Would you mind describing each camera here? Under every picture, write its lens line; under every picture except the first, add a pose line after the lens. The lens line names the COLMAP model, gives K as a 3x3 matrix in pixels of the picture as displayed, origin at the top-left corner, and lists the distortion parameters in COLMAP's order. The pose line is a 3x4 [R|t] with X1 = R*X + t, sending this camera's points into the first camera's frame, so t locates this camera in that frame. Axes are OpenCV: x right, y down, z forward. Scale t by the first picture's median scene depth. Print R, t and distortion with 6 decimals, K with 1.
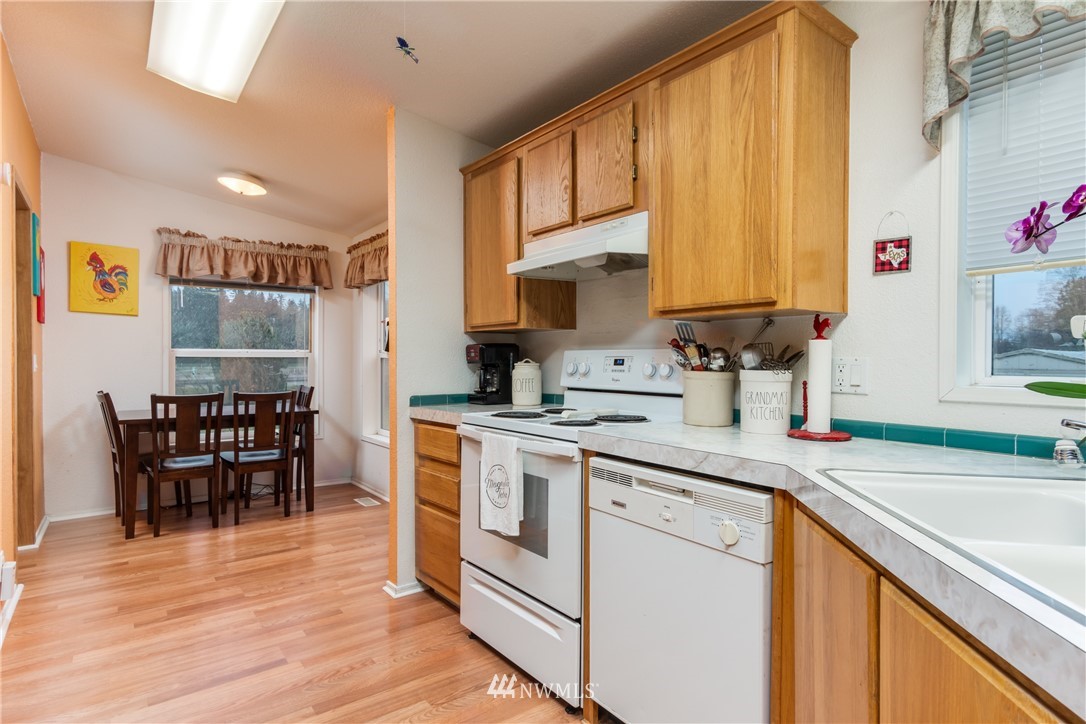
lens RADIAL K [[573.0, 0, 541.5], [0, 573.0, 363.7], [0, 0, 1]] dist [0.005333, 0.001434]
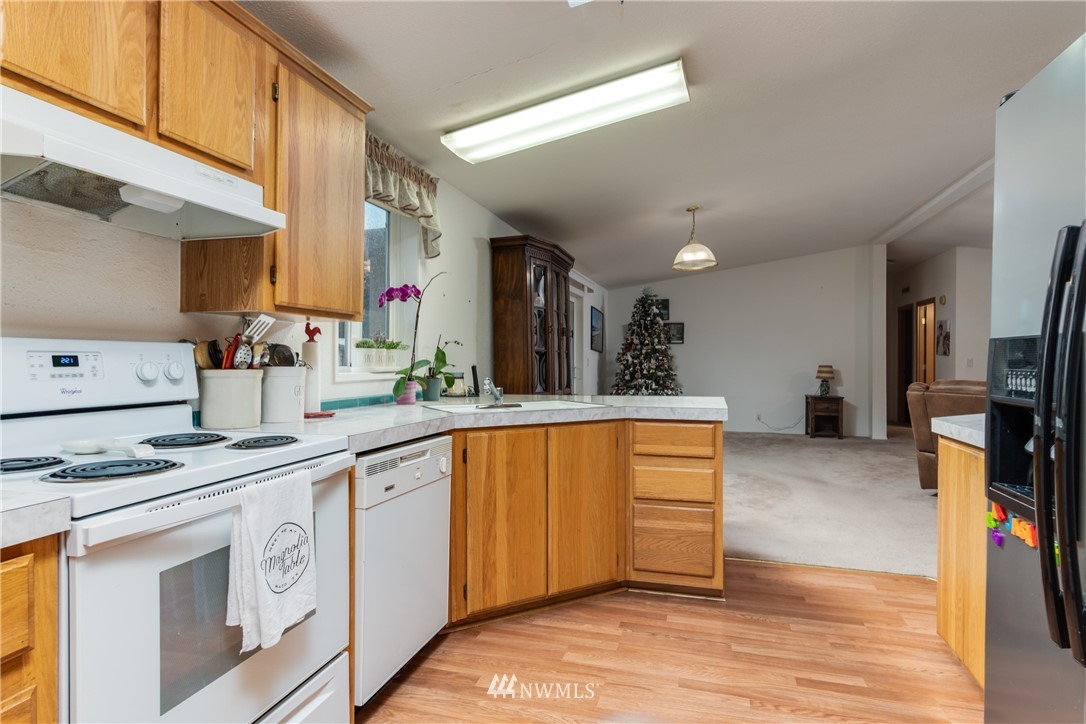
lens RADIAL K [[573.0, 0, 546.7], [0, 573.0, 362.2], [0, 0, 1]] dist [0.005333, 0.001434]
pose [[-0.601634, -0.005874, 0.798750, -0.556239], [0.002996, 0.999949, 0.009610, -0.005035], [-0.798766, 0.008175, -0.601586, 0.848760]]
